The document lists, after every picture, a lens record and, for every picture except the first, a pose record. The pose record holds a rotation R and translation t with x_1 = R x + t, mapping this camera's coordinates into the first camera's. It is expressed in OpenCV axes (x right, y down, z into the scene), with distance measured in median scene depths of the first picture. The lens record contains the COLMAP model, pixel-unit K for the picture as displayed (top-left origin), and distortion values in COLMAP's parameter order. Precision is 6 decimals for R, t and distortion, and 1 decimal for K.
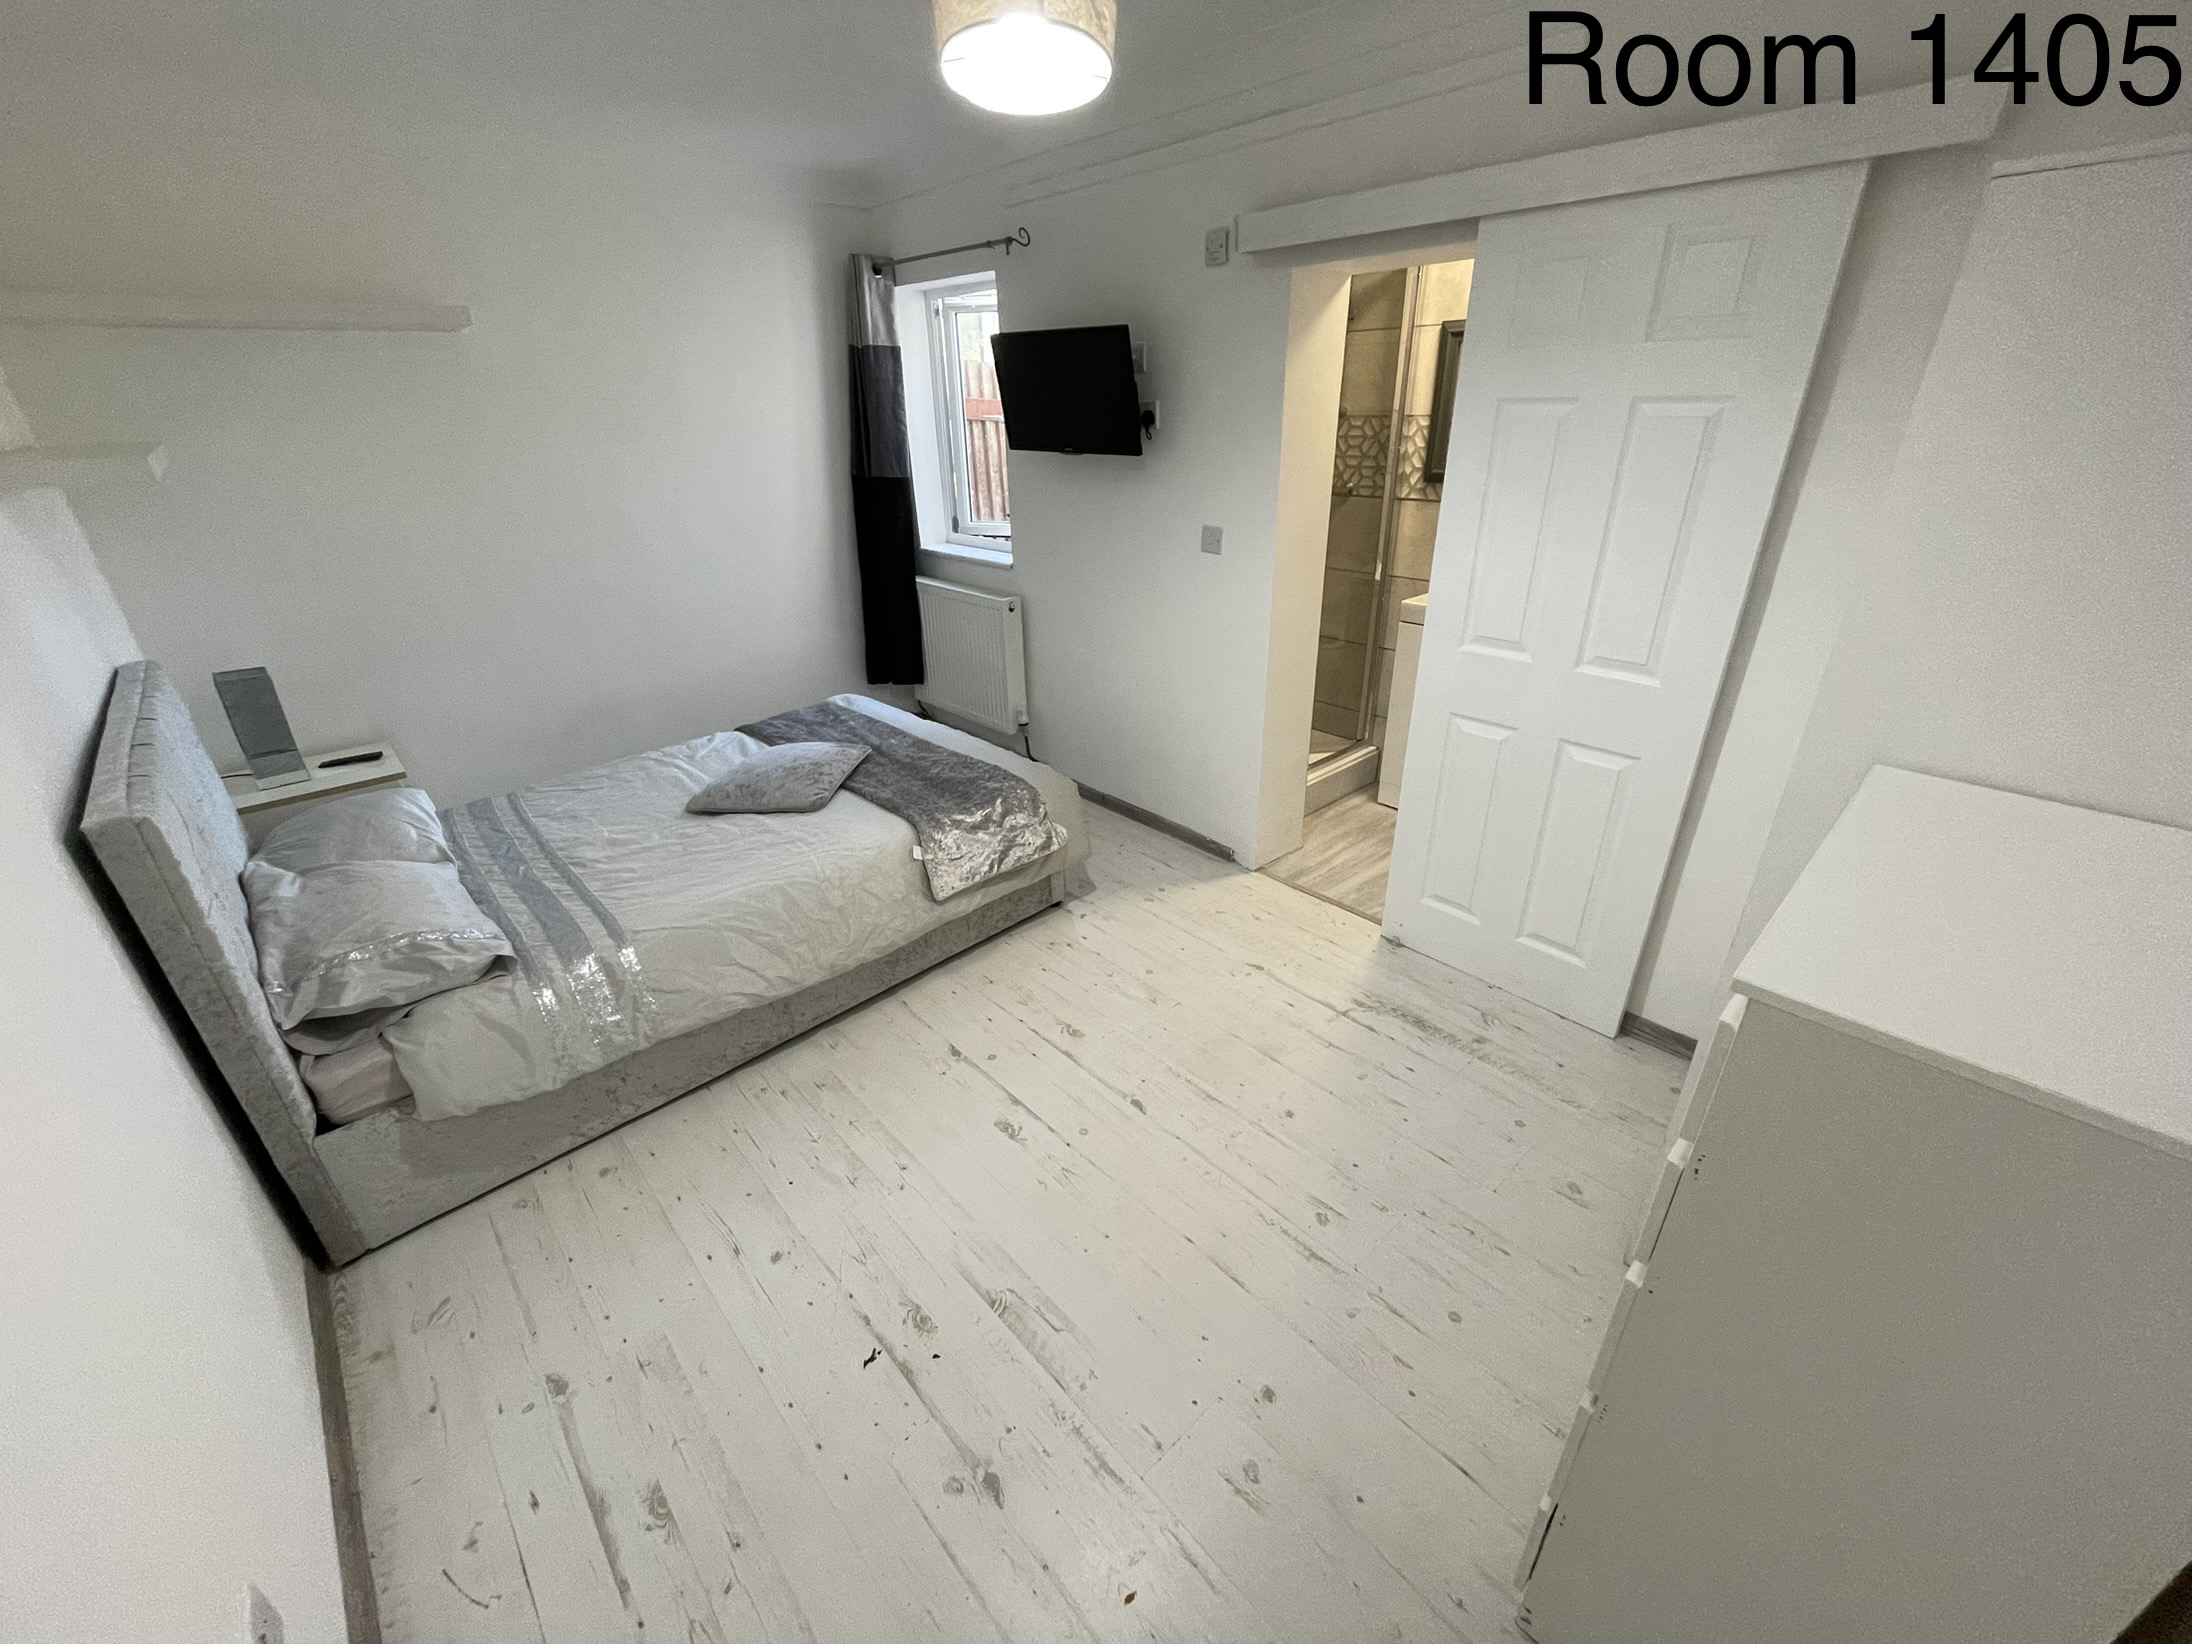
lens RADIAL K [[883.4, 0, 1095.0], [0, 883.4, 820.8], [0, 0, 1]] dist [-0.006971, 0.000143]
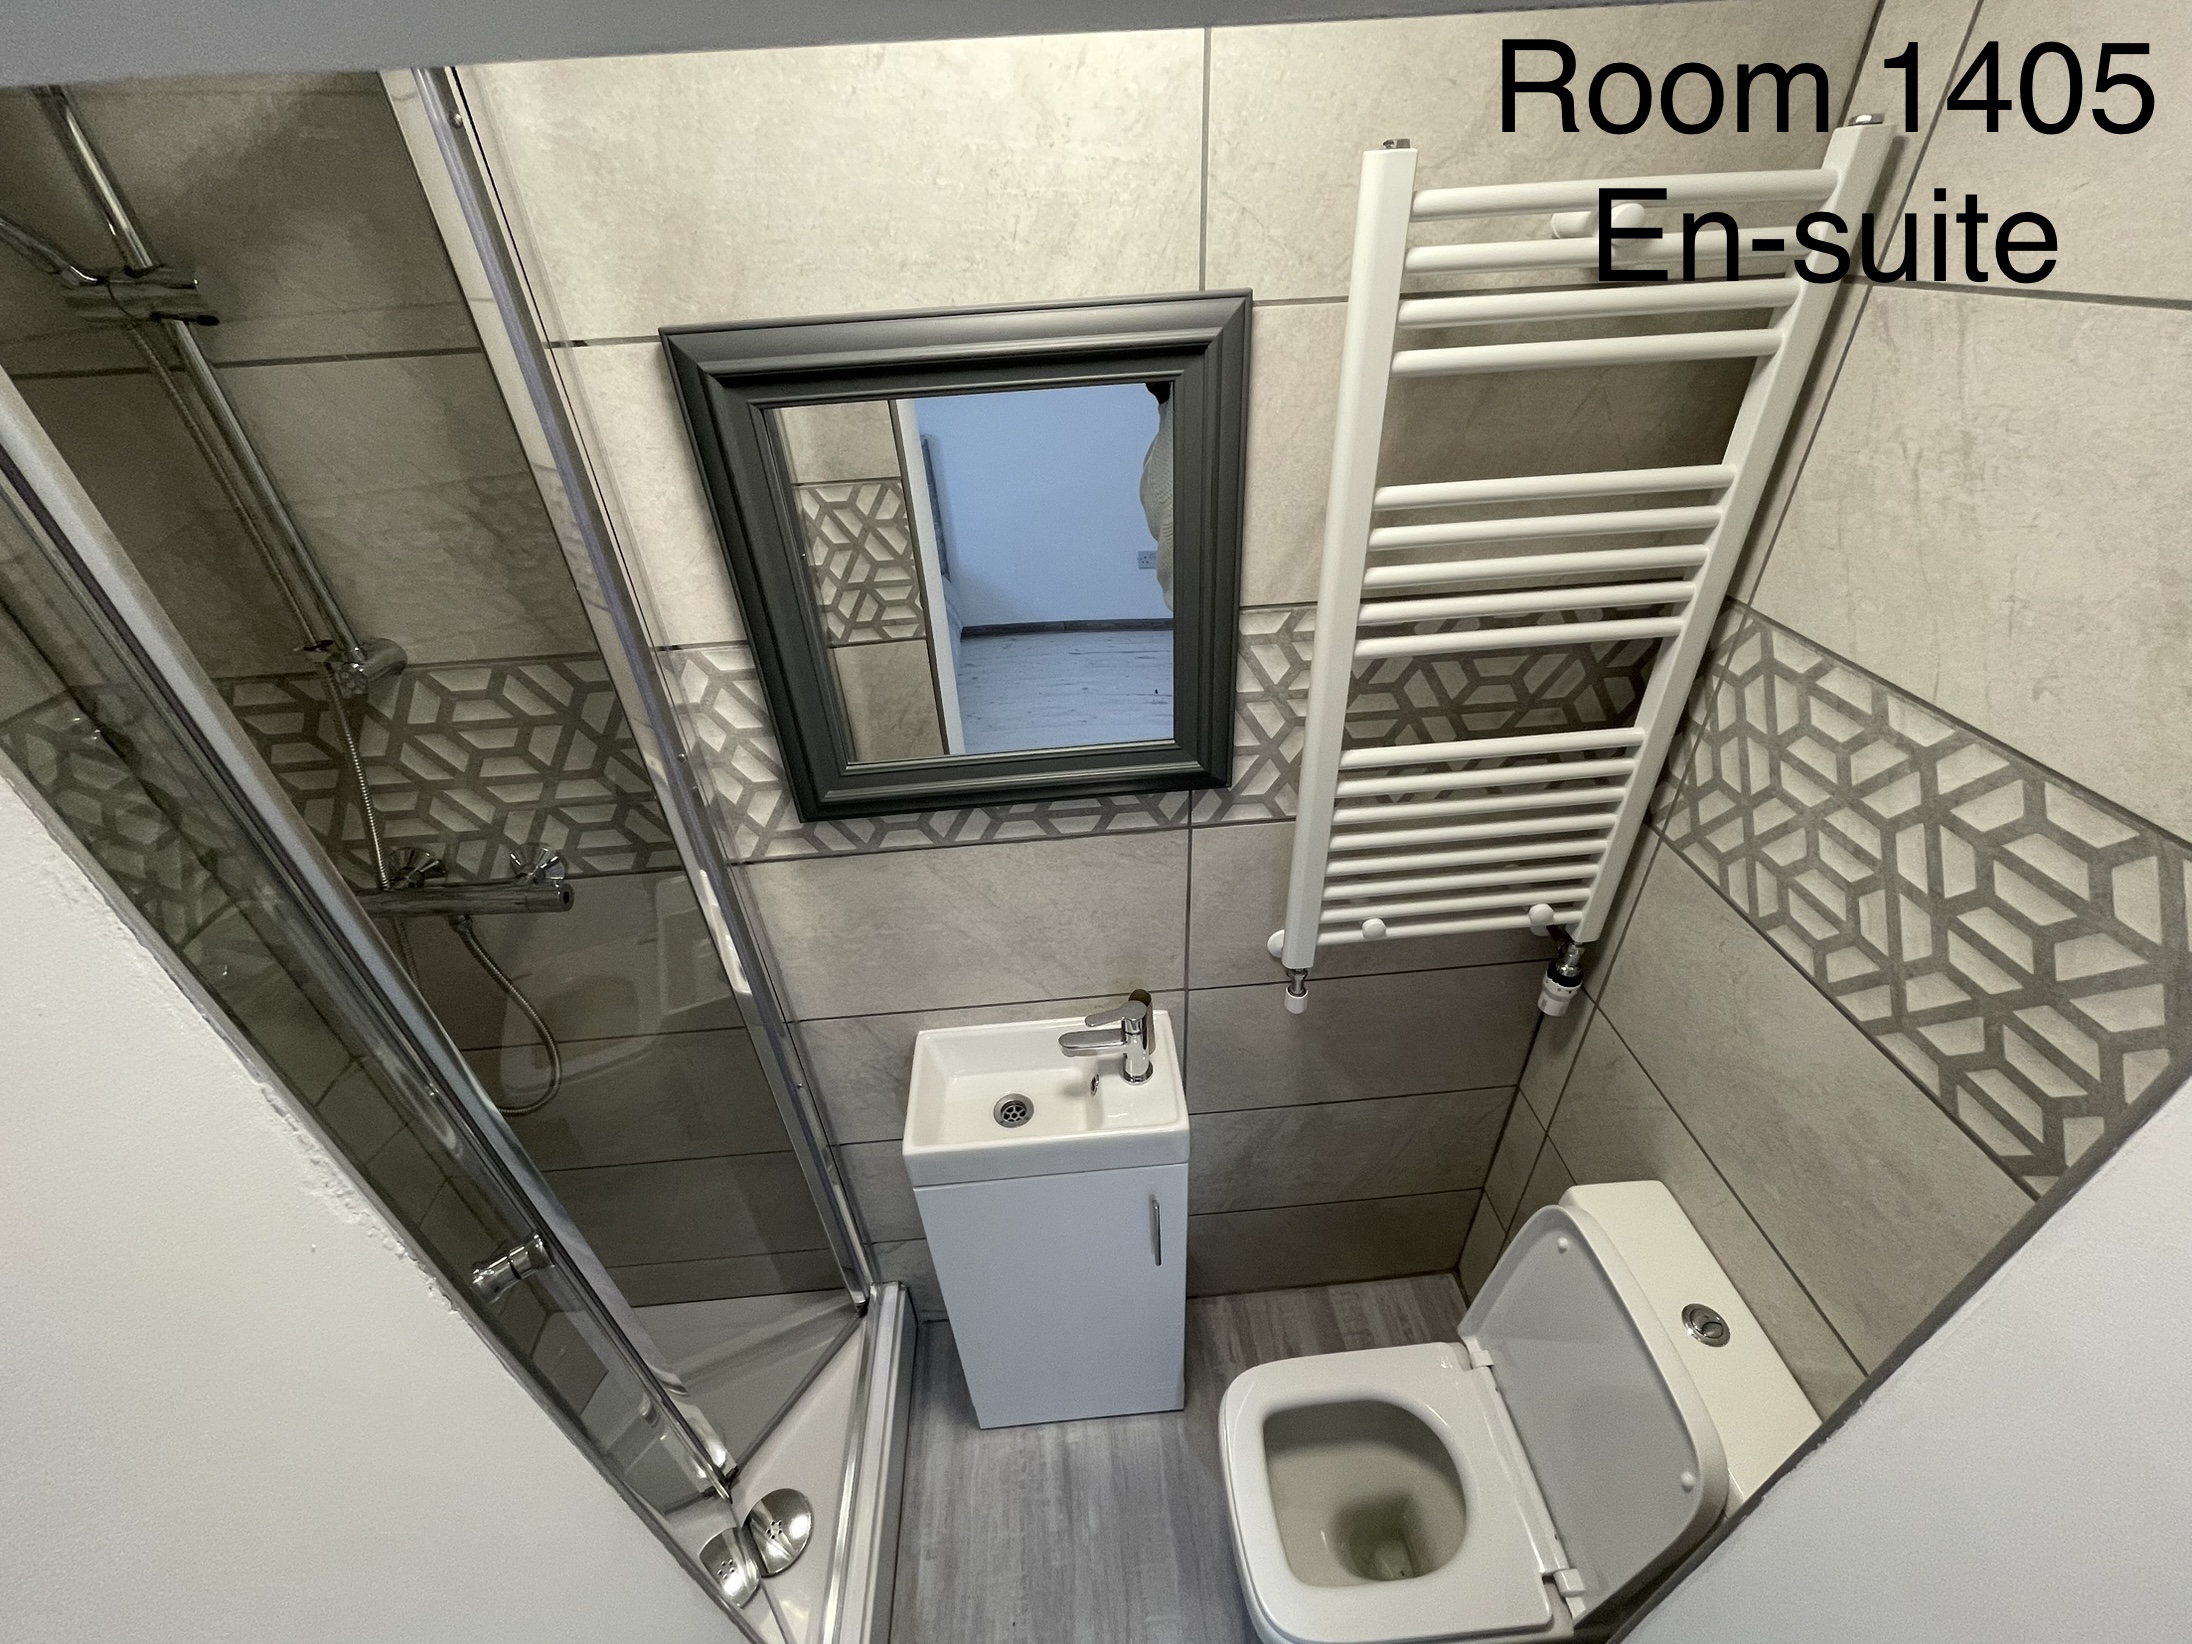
lens RADIAL K [[883.4, 0, 1092.7], [0, 883.4, 826.9], [0, 0, 1]] dist [-0.006971, 0.000143]
pose [[0.625687, -0.445923, 0.640053, 0.308533], [0.359526, 0.893008, 0.270700, -0.576624], [-0.692284, 0.060742, 0.719064, 0.925583]]
